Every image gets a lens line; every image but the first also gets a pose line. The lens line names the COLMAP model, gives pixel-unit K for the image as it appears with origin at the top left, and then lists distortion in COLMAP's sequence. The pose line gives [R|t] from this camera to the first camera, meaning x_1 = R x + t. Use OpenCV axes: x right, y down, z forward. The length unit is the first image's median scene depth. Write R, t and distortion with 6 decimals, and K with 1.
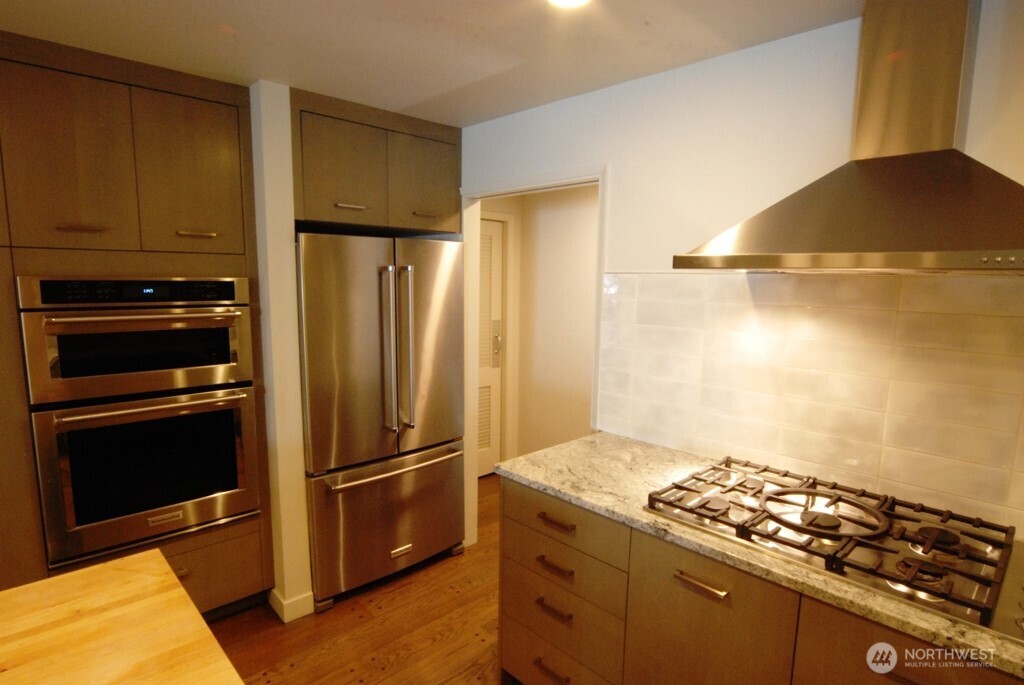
lens RADIAL K [[546.1, 0, 511.2], [0, 546.1, 355.7], [0, 0, 1]] dist [-0.022113, 0.000854]
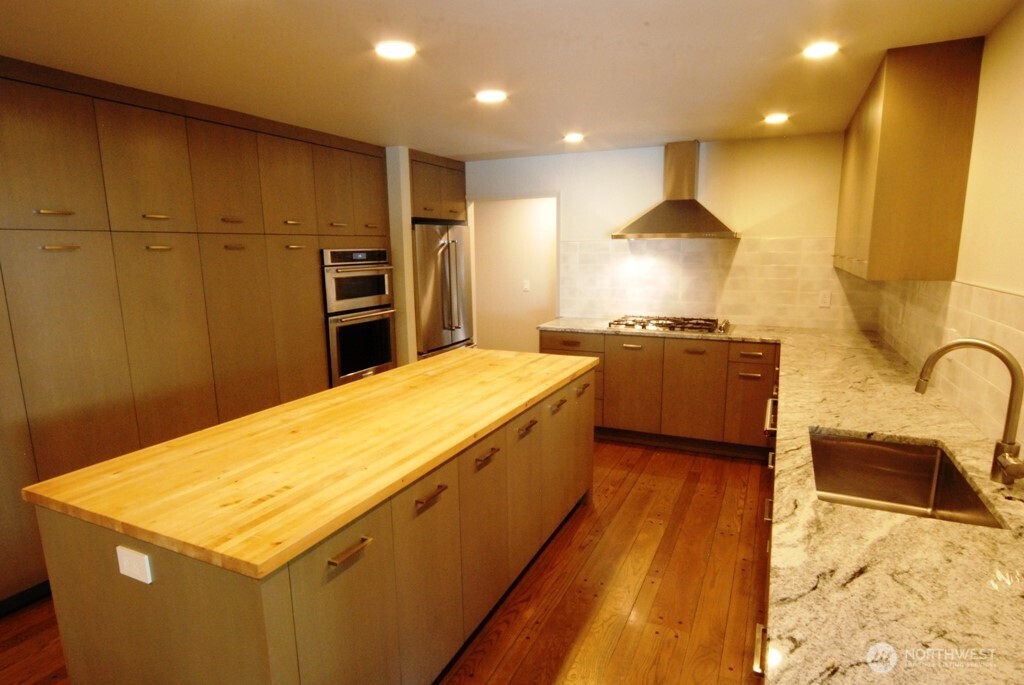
lens RADIAL K [[569.5, 0, 514.7], [0, 569.5, 352.9], [0, 0, 1]] dist [-0.023895, 0.000425]
pose [[0.932559, -0.094185, 0.348516, -0.826297], [0.078455, 0.995170, 0.059012, 0.138607], [-0.352391, -0.027689, 0.935443, -1.041195]]
